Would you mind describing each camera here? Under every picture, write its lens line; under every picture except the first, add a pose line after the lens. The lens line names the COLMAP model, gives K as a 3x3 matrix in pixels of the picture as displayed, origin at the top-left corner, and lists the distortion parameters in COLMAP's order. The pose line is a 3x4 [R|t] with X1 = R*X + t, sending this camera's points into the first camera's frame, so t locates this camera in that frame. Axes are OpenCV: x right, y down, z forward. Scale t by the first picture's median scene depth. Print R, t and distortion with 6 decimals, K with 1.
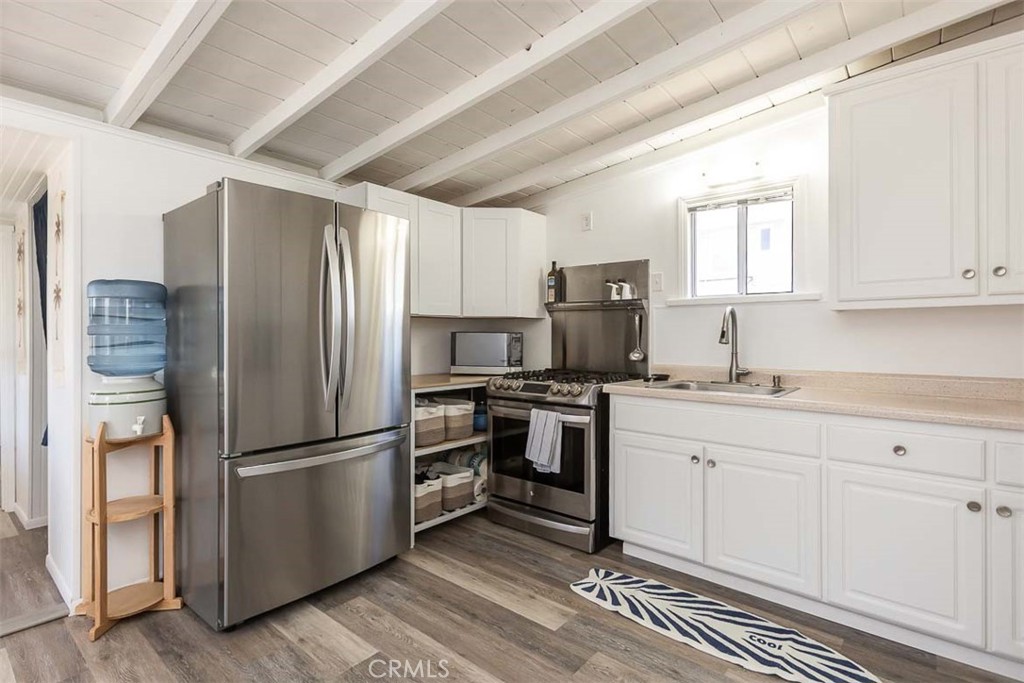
lens RADIAL K [[494.7, 0, 509.8], [0, 494.7, 340.0], [0, 0, 1]] dist [0.003464, 0.000667]
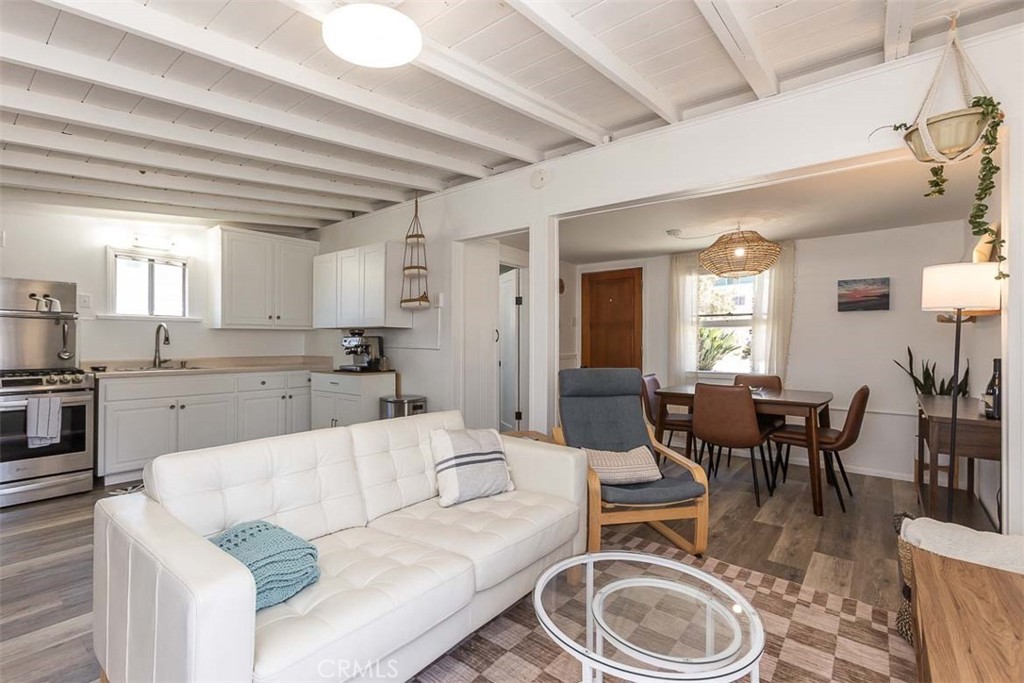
lens RADIAL K [[465.2, 0, 510.1], [0, 465.2, 339.9], [0, 0, 1]] dist [0.001265, 0.000175]
pose [[-0.023568, 0.002310, 0.999720, -1.207276], [0.003686, 0.999991, -0.002224, -0.000151], [-0.999715, 0.003632, -0.023577, -0.189256]]
